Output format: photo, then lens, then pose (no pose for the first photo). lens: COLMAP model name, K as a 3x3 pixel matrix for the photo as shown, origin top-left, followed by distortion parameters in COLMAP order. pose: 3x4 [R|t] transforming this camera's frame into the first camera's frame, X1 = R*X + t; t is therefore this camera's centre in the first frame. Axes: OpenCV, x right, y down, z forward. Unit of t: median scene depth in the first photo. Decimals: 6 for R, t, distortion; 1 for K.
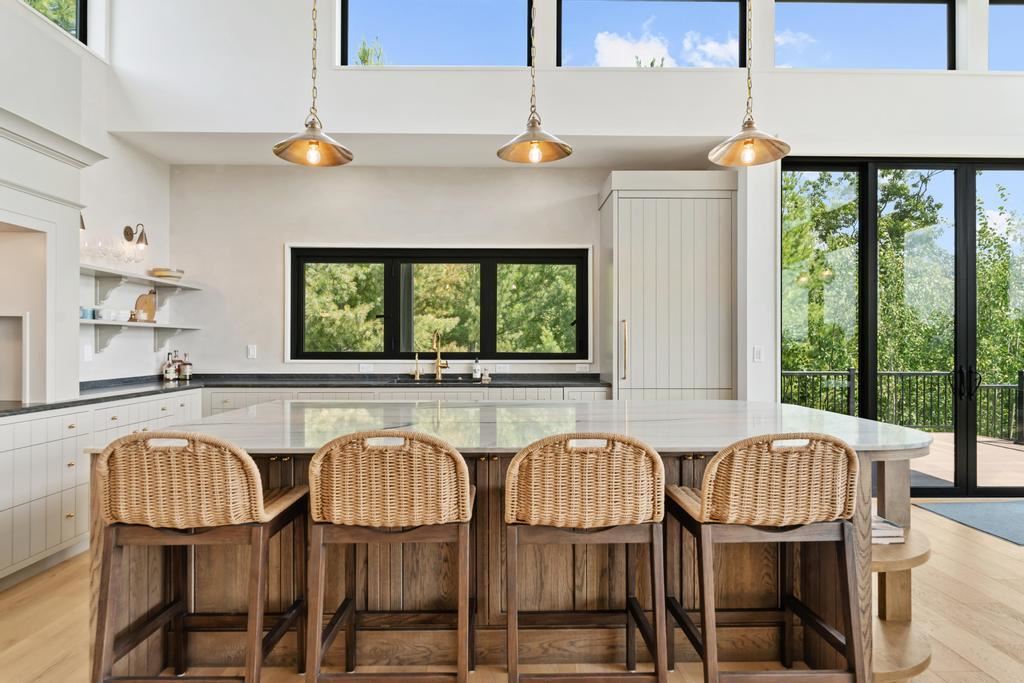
lens RADIAL K [[581.1, 0, 511.7], [0, 581.1, 340.6], [0, 0, 1]] dist [0.002099, -0.005036]
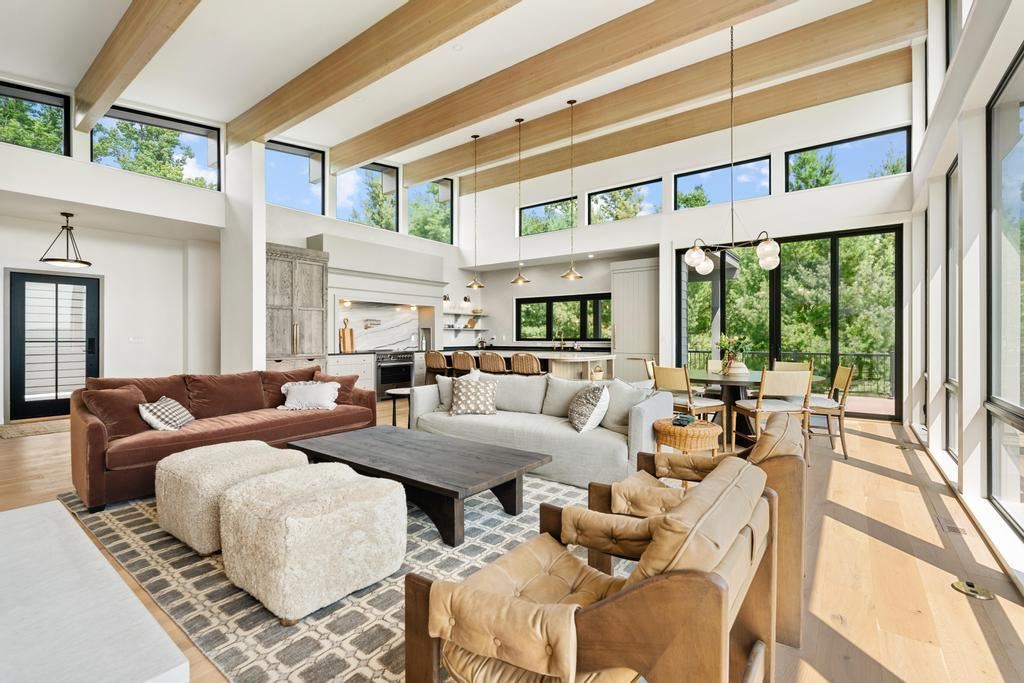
lens RADIAL K [[453.5, 0, 508.5], [0, 453.5, 340.4], [0, 0, 1]] dist [-0.002110, -0.000013]
pose [[0.789253, -0.001643, -0.614066, 0.978228], [0.008695, 0.999926, 0.008500, 0.013024], [0.614007, -0.012048, 0.789209, -0.739465]]
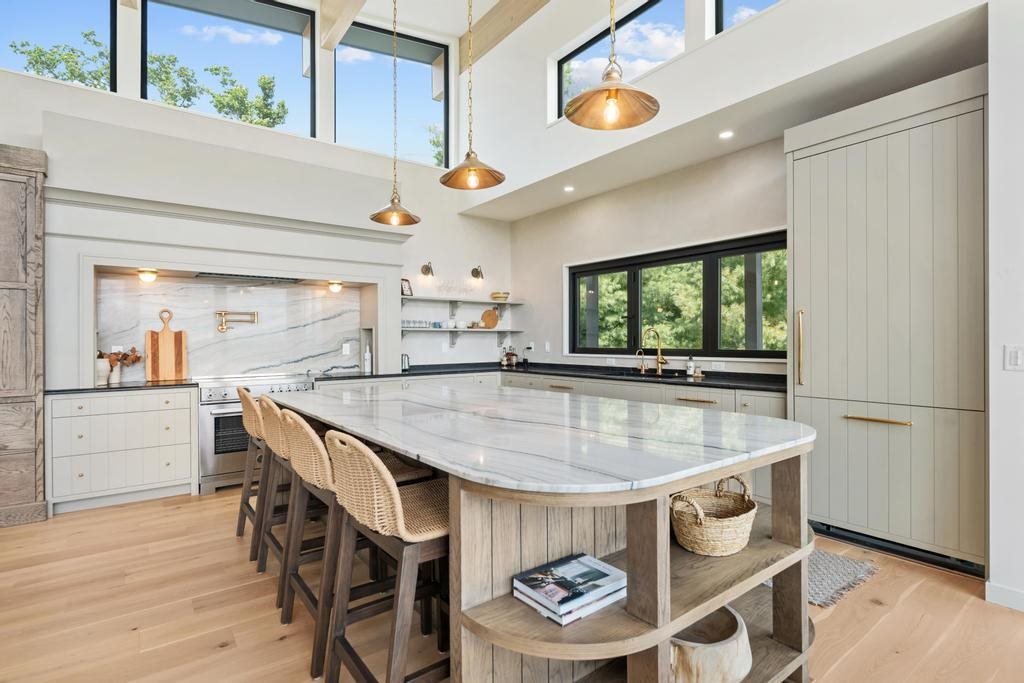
lens RADIAL K [[496.3, 0, 507.3], [0, 496.3, 340.8], [0, 0, 1]] dist [0.004924, 0.001748]
pose [[0.590348, -0.004106, -0.807139, 0.496997], [0.011919, 0.999922, 0.003631, -0.001573], [0.807061, -0.011764, 0.590351, 0.260117]]
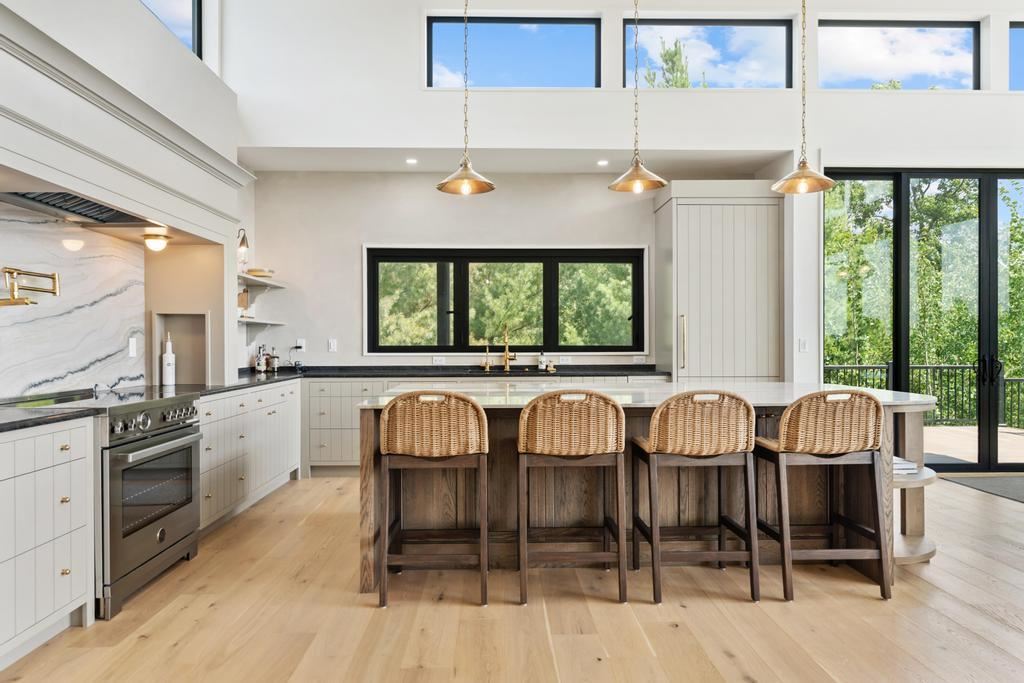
lens RADIAL K [[670.6, 0, 512.8], [0, 670.6, 345.1], [0, 0, 1]] dist [0.002350, 0.003711]
pose [[0.999906, -0.004125, 0.013084, -0.145397], [0.003980, 0.999931, 0.011048, 0.006545], [-0.013129, -0.010995, 0.999853, -0.273441]]
